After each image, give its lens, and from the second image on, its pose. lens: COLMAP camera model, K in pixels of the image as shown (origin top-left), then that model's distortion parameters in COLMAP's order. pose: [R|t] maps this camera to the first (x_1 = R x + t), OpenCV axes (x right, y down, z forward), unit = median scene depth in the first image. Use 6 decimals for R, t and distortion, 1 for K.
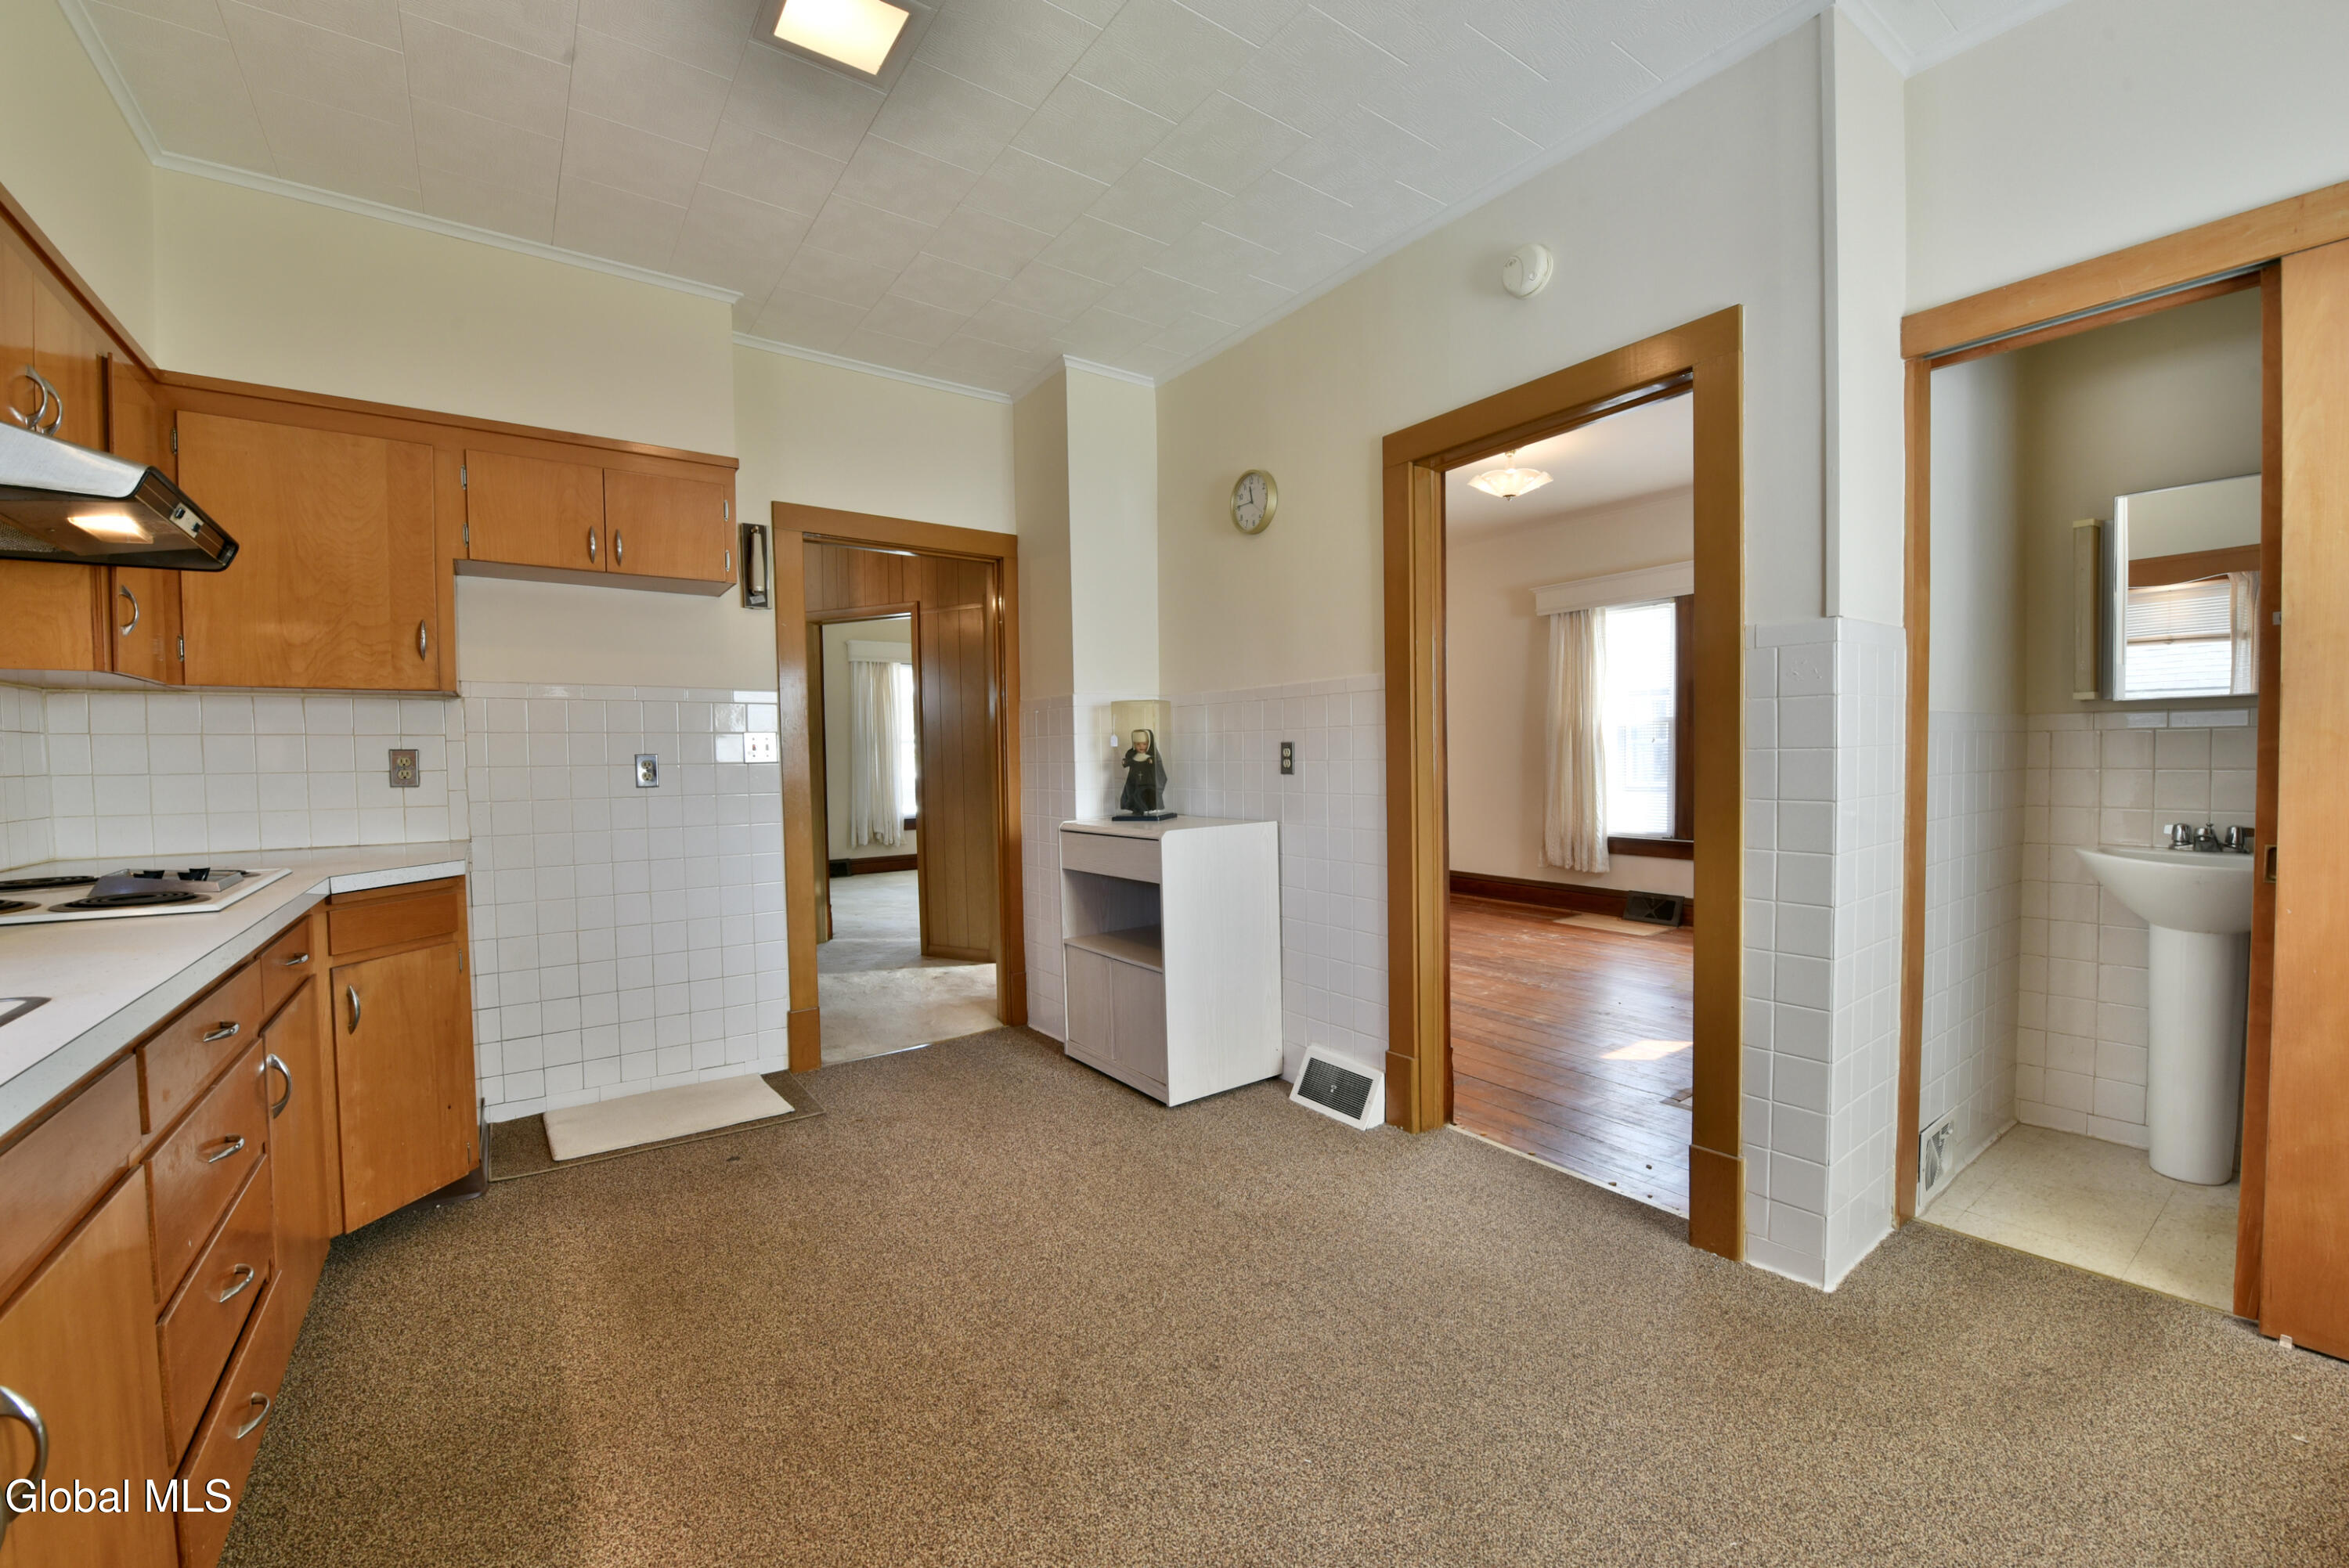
lens RADIAL K [[940.8, 0, 1180.7], [0, 940.8, 784.8], [0, 0, 1]] dist [-0.013293, -0.004374]
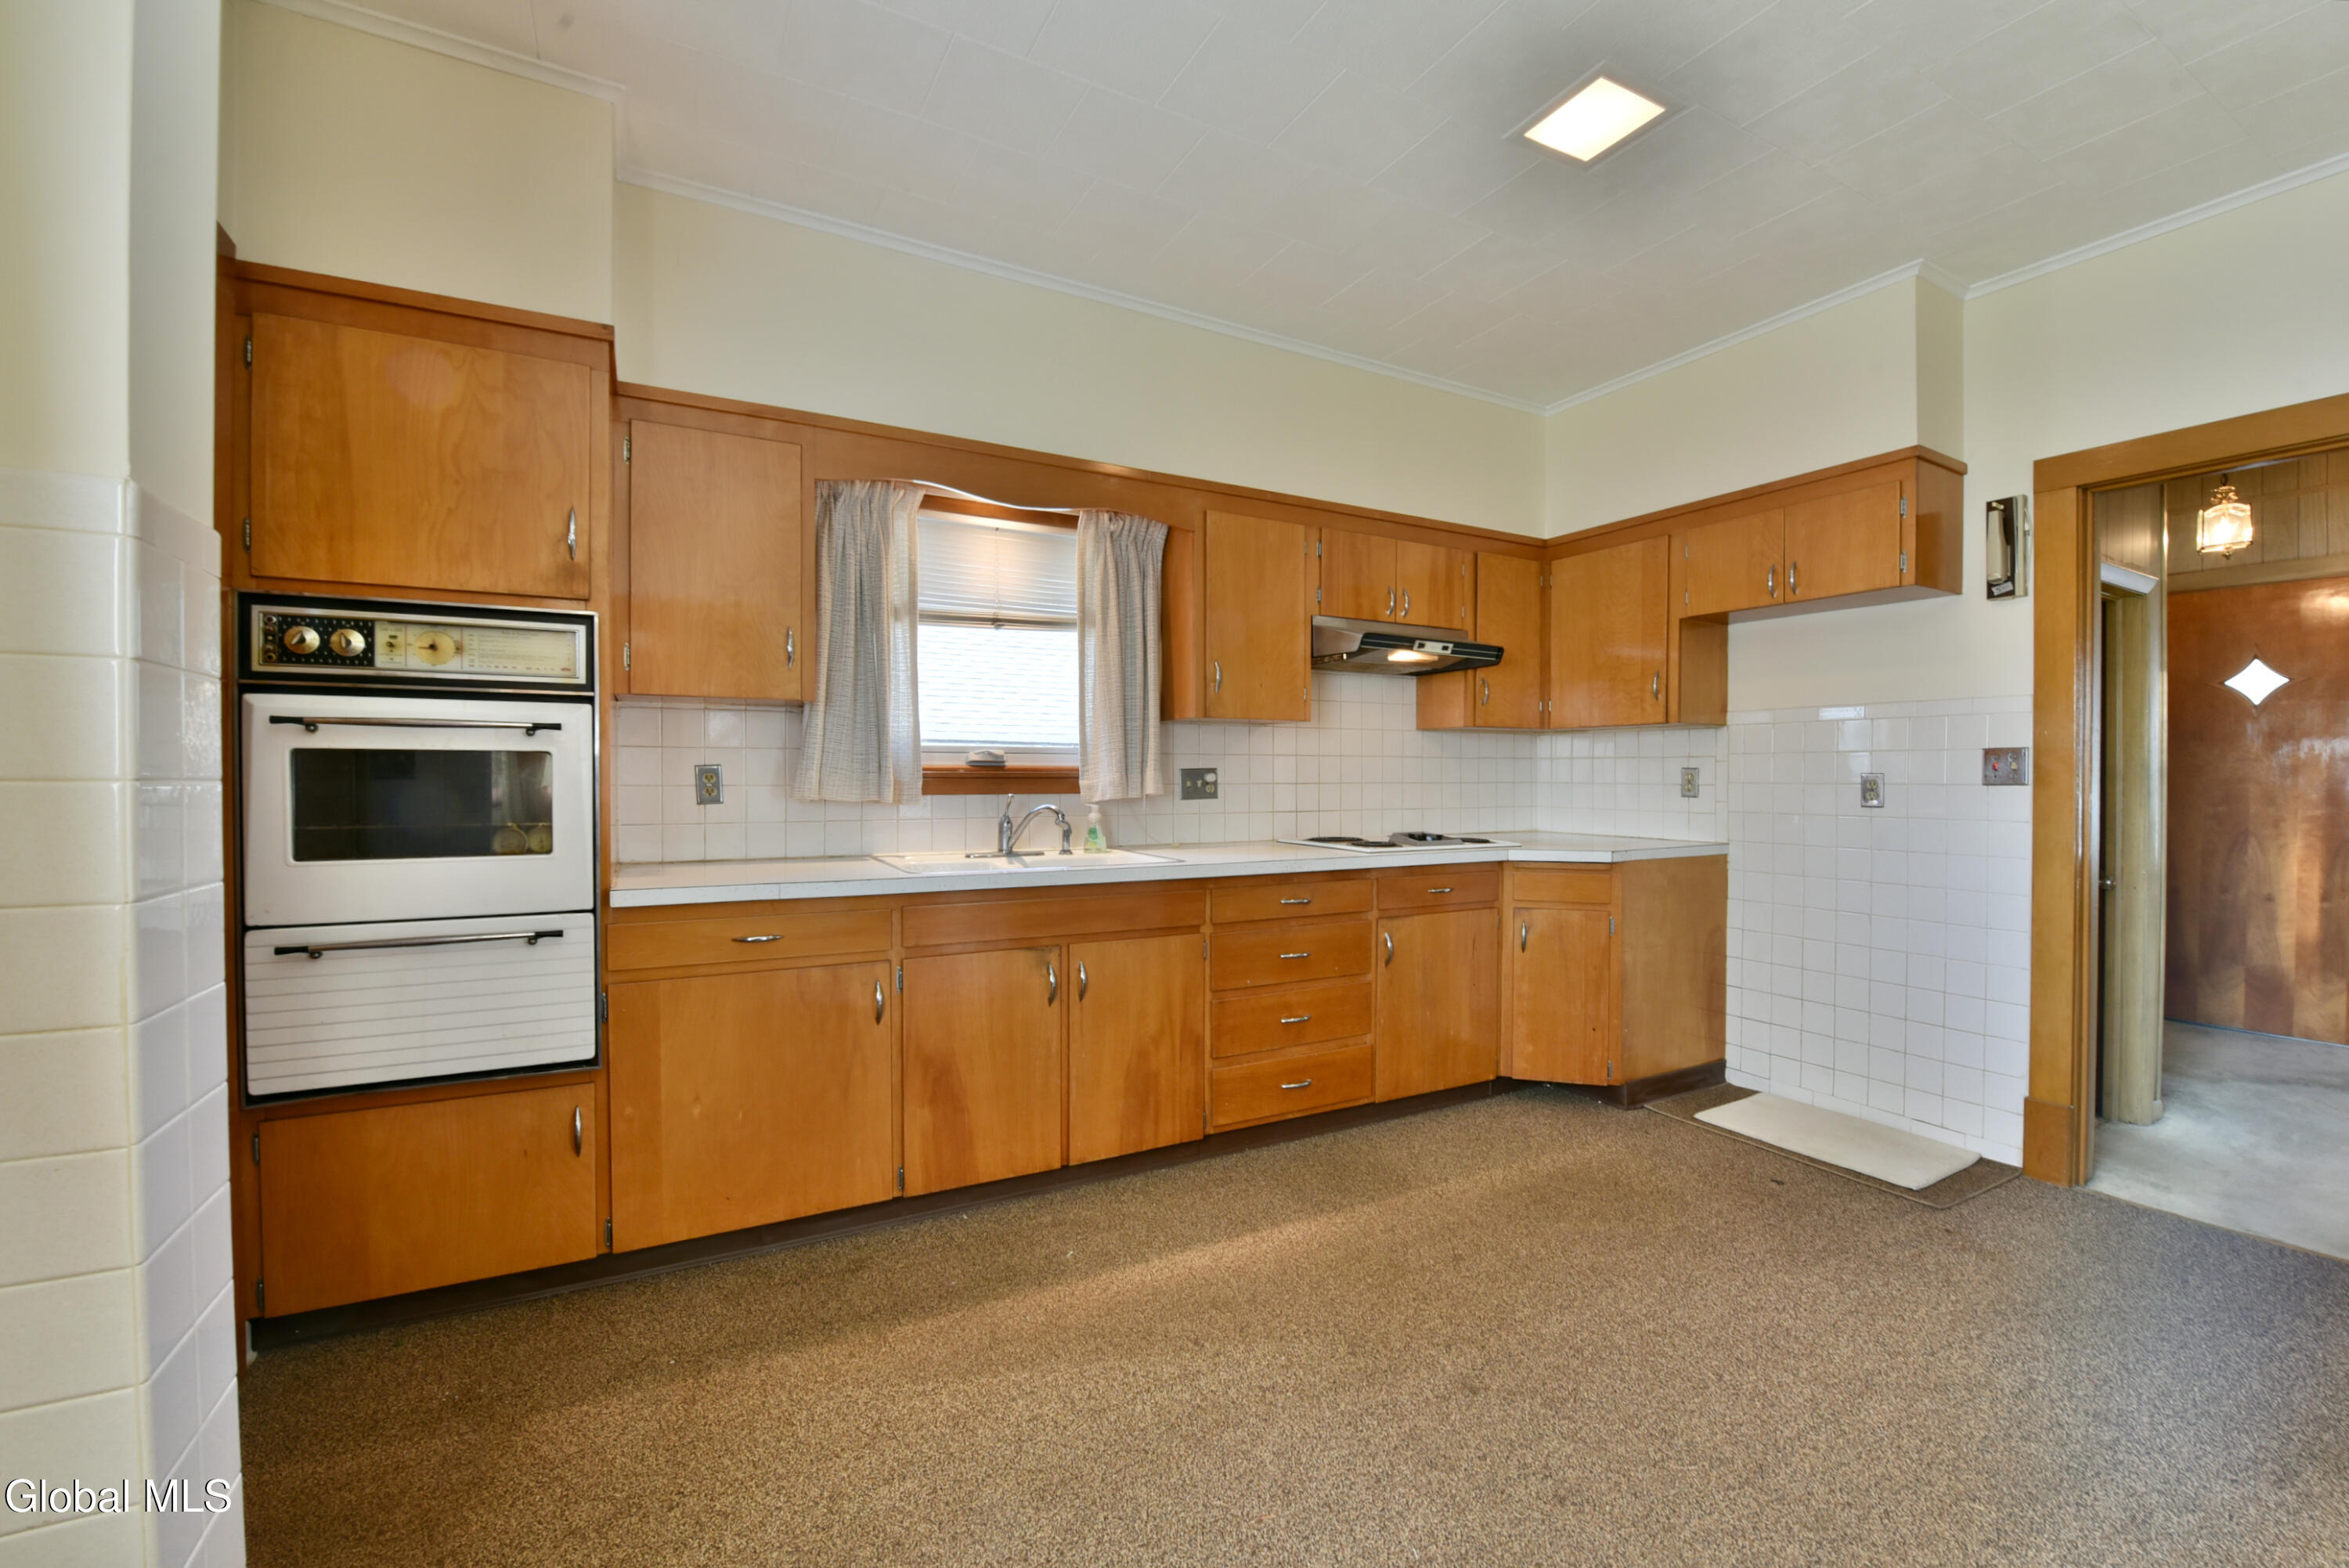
lens RADIAL K [[973.6, 0, 1174.5], [0, 973.6, 784.0], [0, 0, 1]] dist [-0.017439, -0.000803]
pose [[-0.128662, 0.021039, -0.991465, 0.579753], [-0.031781, 0.999174, 0.025327, -0.026695], [0.991179, 0.034769, -0.127887, 0.456539]]
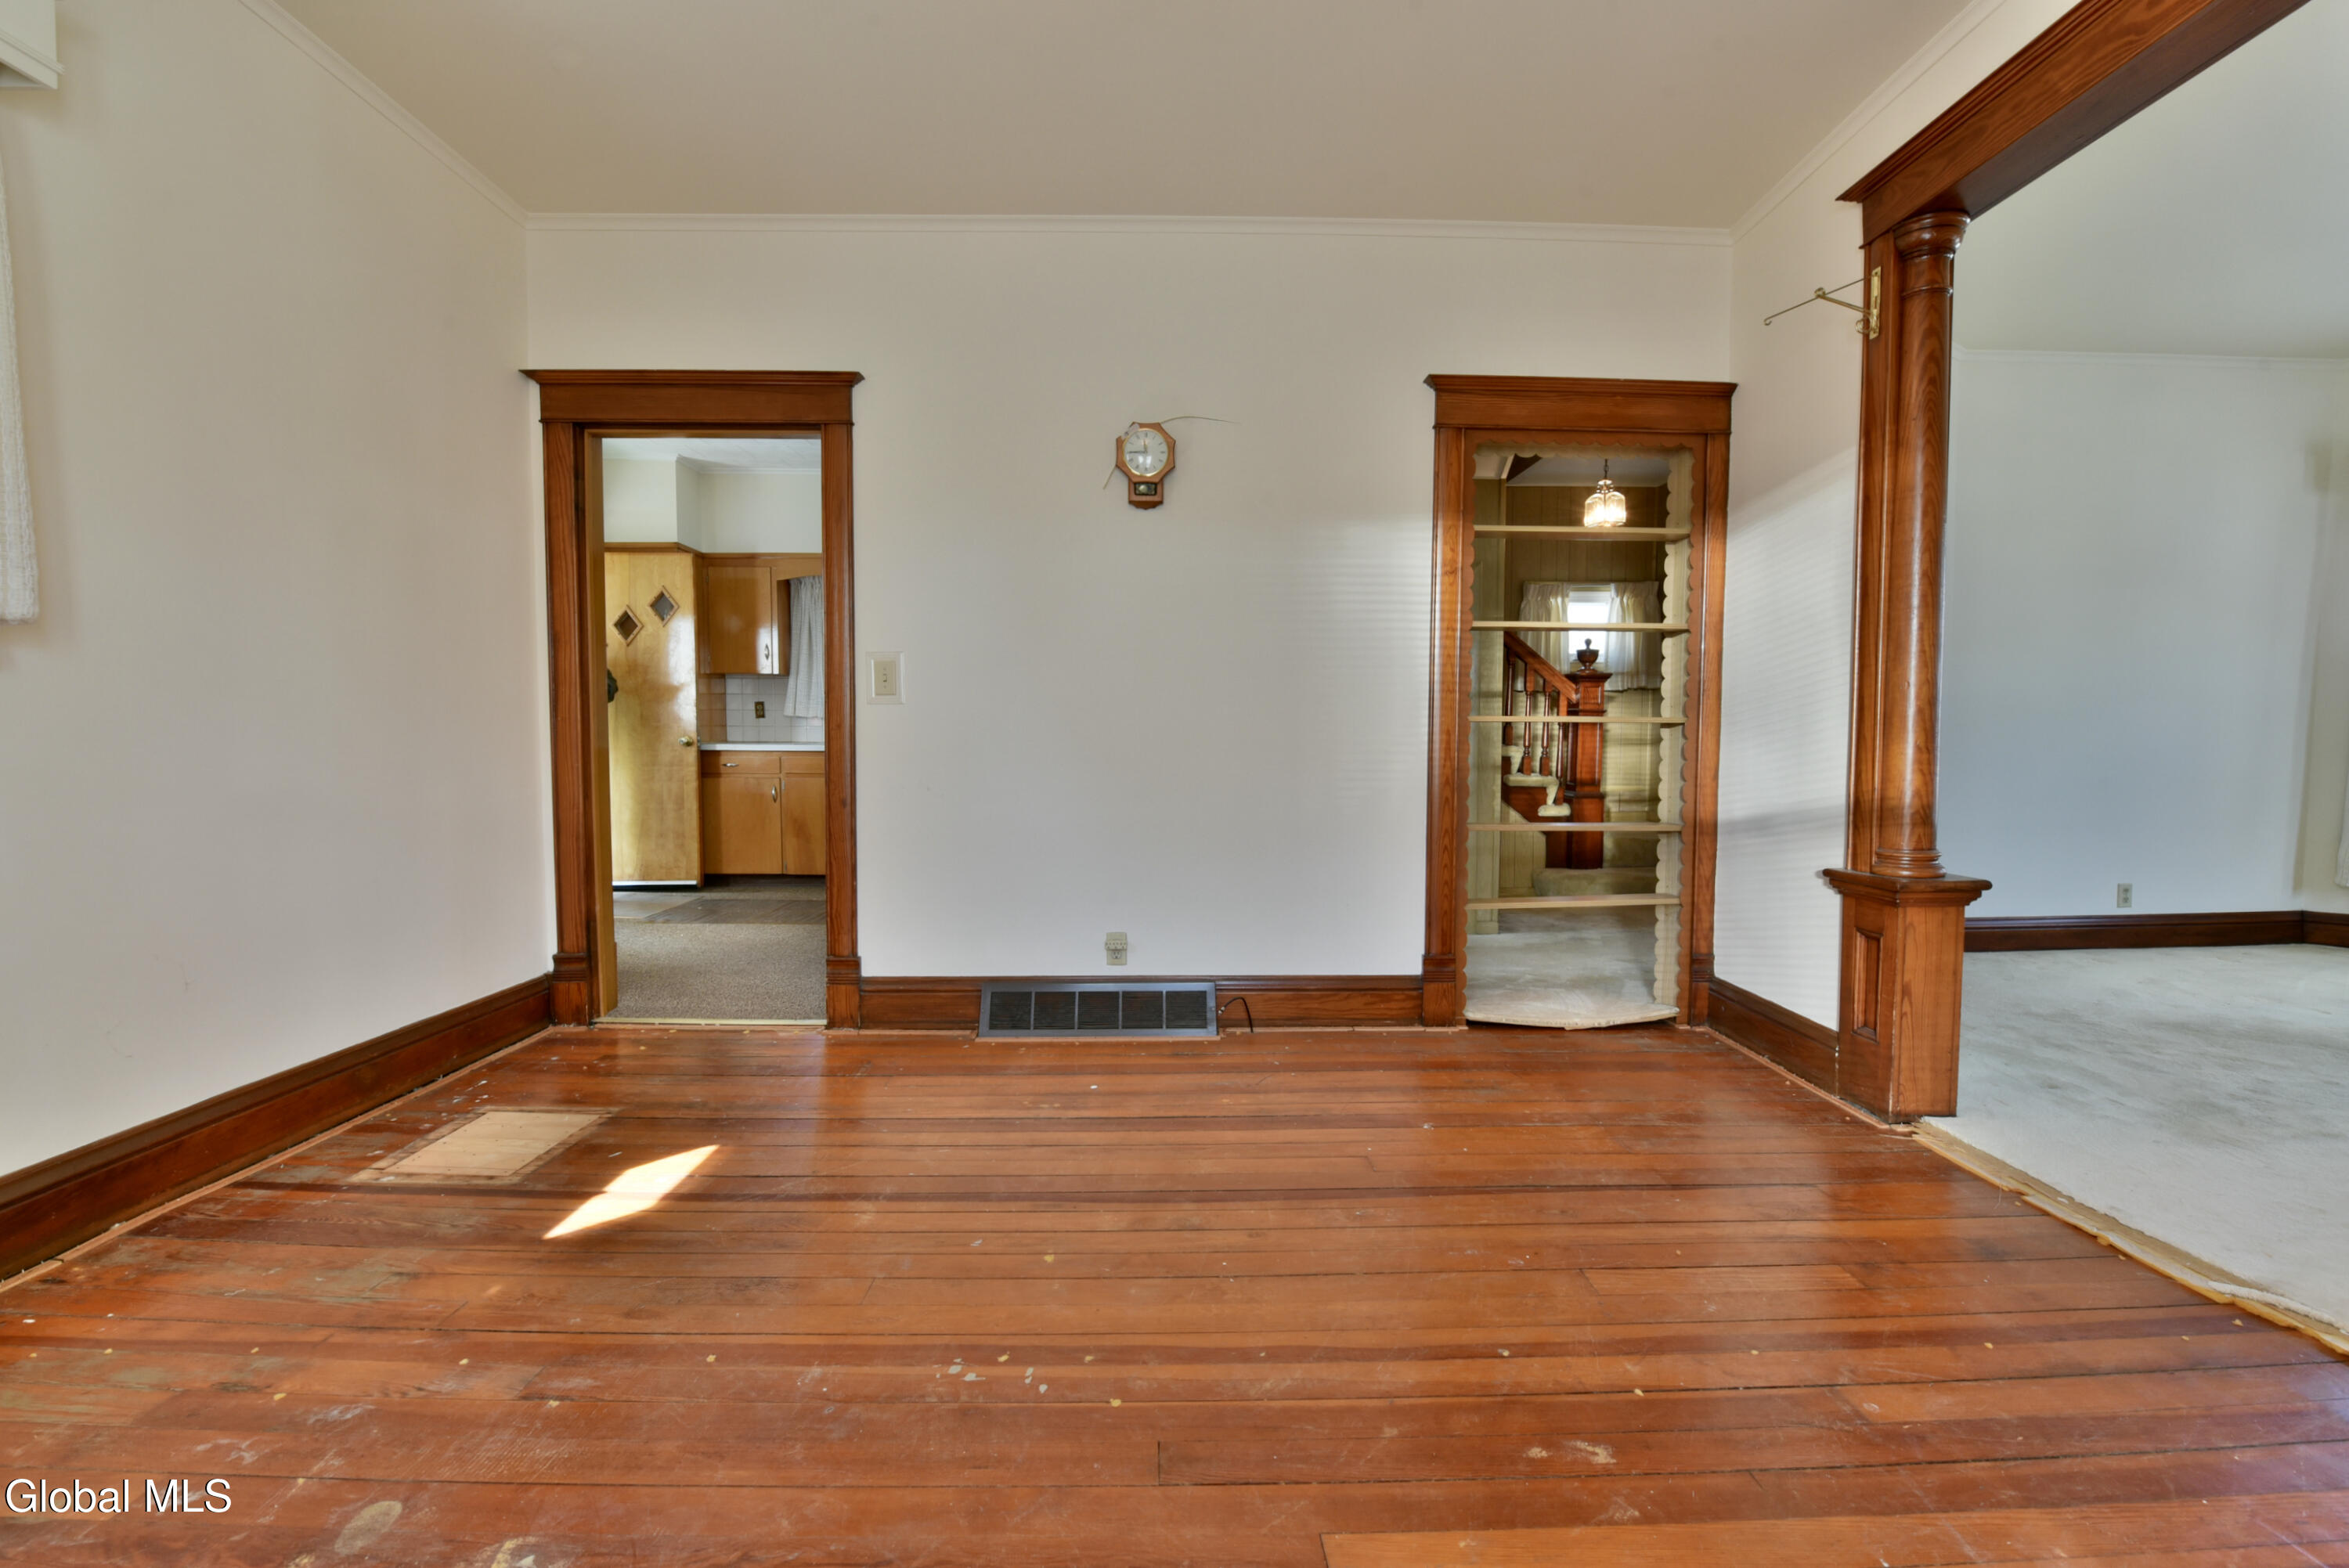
lens RADIAL K [[940.8, 0, 1180.7], [0, 940.8, 784.8], [0, 0, 1]] dist [-0.013293, -0.004374]
pose [[-0.565057, 0.058026, -0.823009, 0.962239], [-0.020878, 0.996199, 0.084570, -0.019975], [0.824788, 0.064970, -0.561698, 1.979453]]
